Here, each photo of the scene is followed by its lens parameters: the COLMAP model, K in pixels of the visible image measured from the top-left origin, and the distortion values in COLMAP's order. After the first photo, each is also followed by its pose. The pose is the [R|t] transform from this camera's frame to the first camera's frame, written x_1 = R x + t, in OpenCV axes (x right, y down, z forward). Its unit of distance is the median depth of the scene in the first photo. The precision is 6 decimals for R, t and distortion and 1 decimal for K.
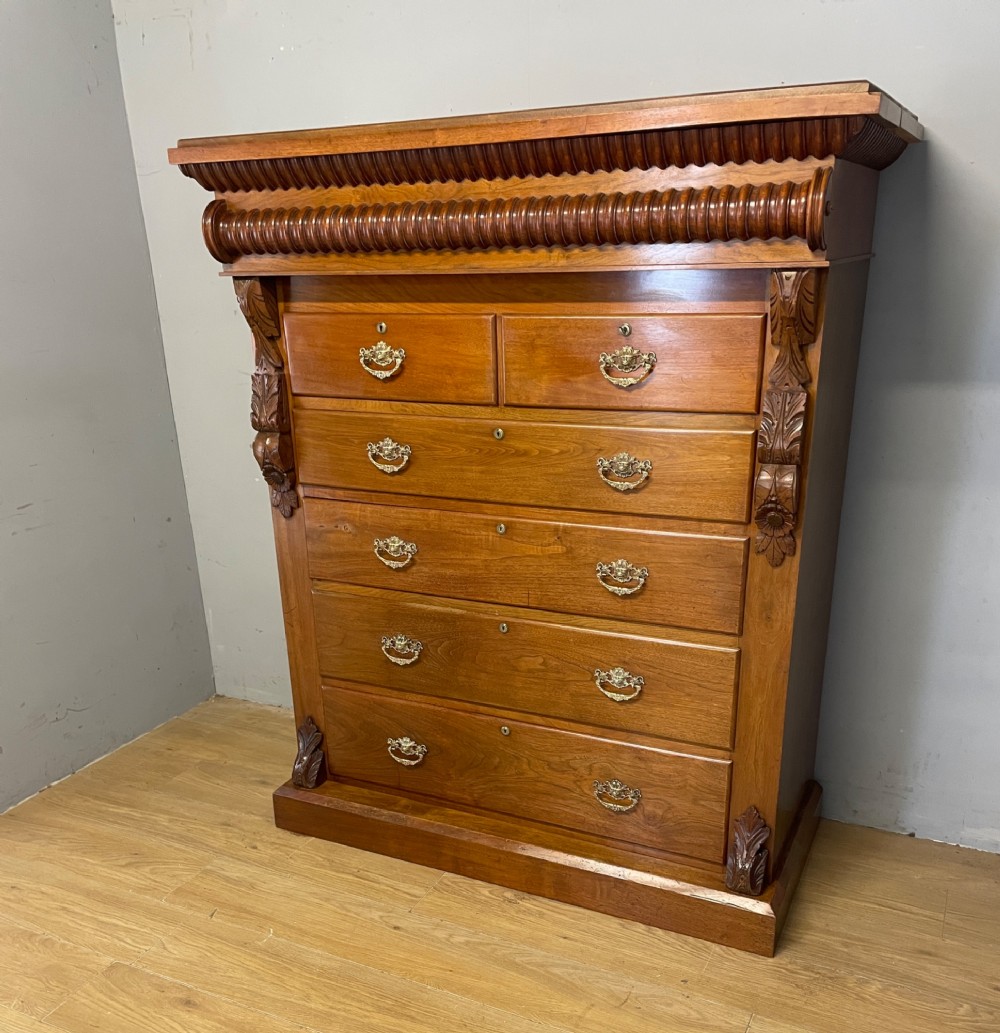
lens RADIAL K [[1010.7, 0, 497.8], [0, 1010.7, 660.9], [0, 0, 1]] dist [0.100504, -0.139976]
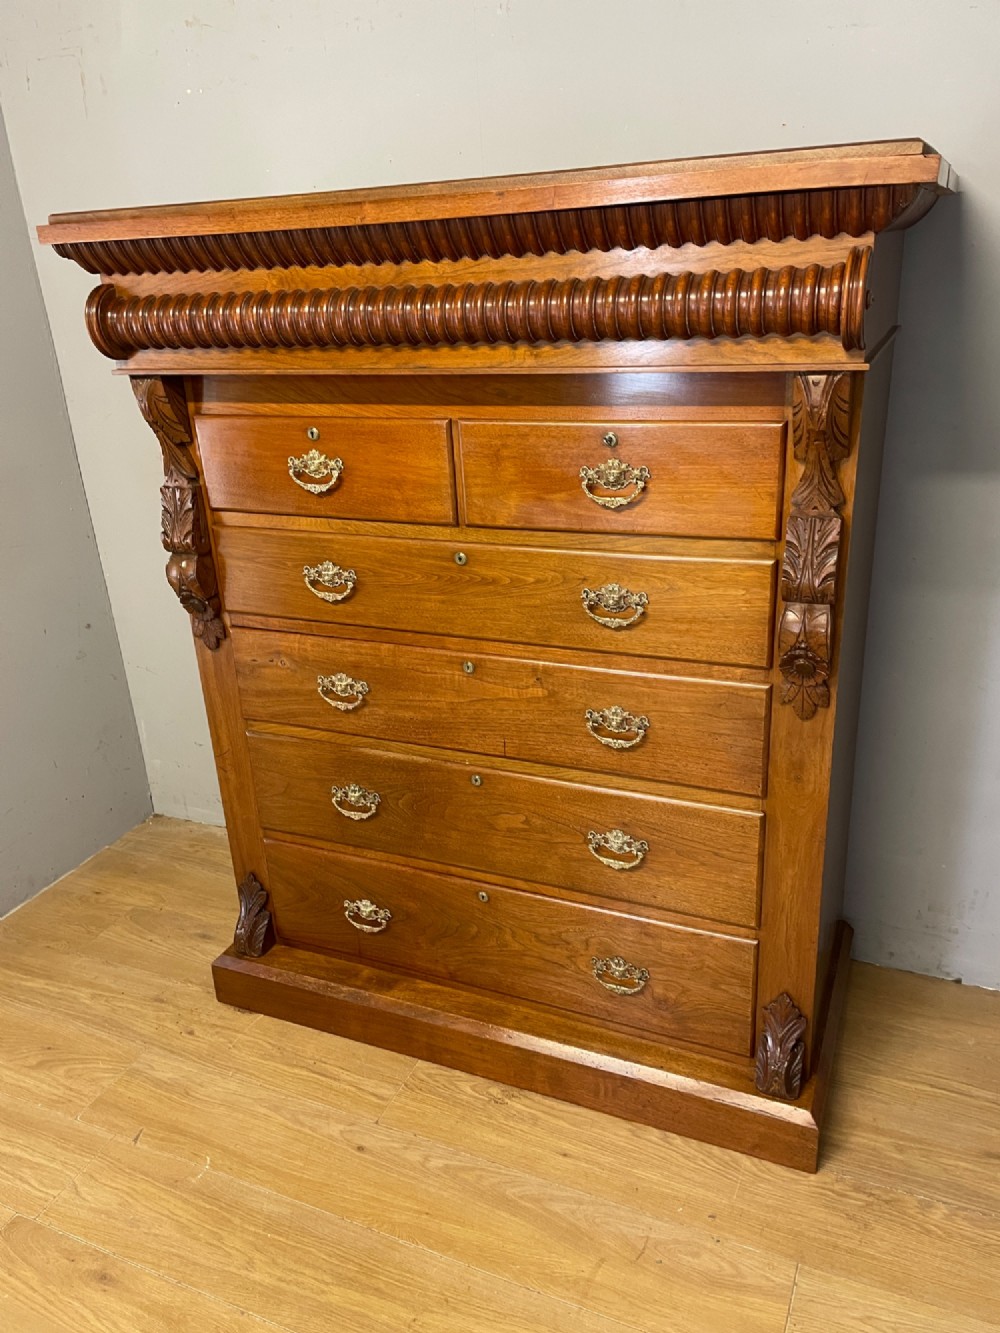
lens RADIAL K [[1009.8, 0, 505.2], [0, 1009.8, 668.4], [0, 0, 1]] dist [0.097614, -0.133547]
pose [[0.998803, -0.039275, 0.029142, 0.009408], [0.039351, 0.999223, -0.002037, -0.127408], [-0.029039, 0.003182, 0.999573, 0.173518]]
